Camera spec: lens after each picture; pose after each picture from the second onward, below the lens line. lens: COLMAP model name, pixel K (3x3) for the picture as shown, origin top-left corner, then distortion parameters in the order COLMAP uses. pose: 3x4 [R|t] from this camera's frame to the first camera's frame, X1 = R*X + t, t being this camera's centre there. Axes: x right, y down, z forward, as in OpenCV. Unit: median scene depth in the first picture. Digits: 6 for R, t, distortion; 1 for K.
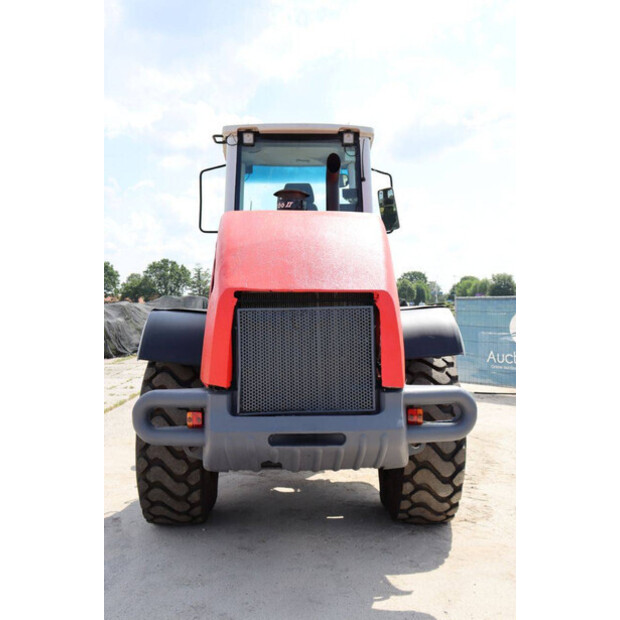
lens RADIAL K [[686.1, 0, 312.1], [0, 686.1, 307.8], [0, 0, 1]] dist [-0.059708, 0.000000]
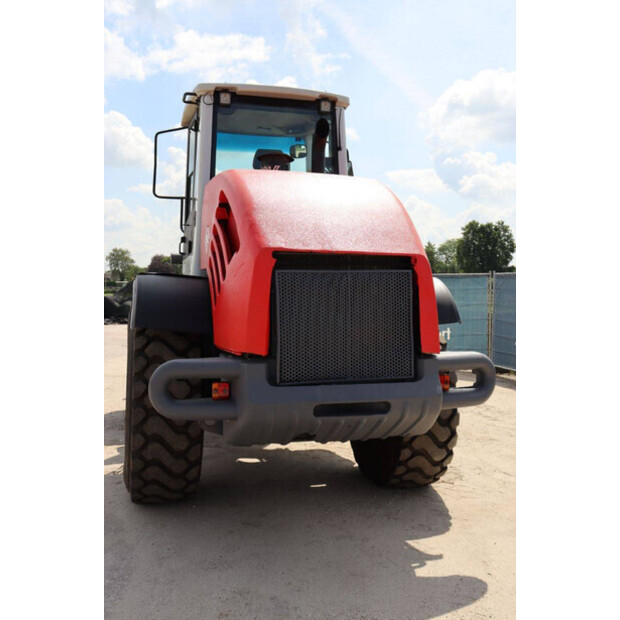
lens RADIAL K [[631.9, 0, 311.3], [0, 631.9, 311.1], [0, 0, 1]] dist [-0.094692, 0.000000]
pose [[0.974967, 0.005597, 0.222278, -0.202911], [-0.013875, 0.999266, 0.035696, 0.020732], [-0.221915, -0.037886, 0.974330, 0.131107]]
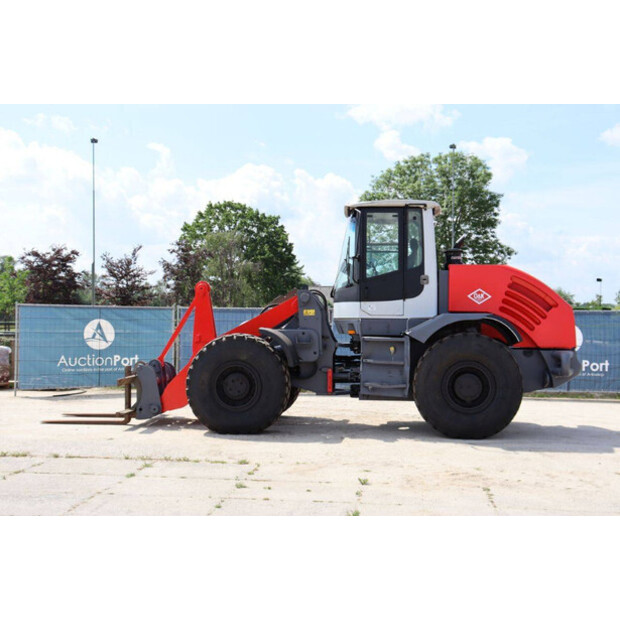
lens RADIAL K [[721.0, 0, 313.8], [0, 721.0, 312.1], [0, 0, 1]] dist [0.002626, 0.000000]
pose [[0.153784, 0.027349, 0.987726, -2.246775], [-0.012184, 0.999593, -0.025781, 0.054758], [-0.988029, -0.008070, 0.154055, 1.222264]]
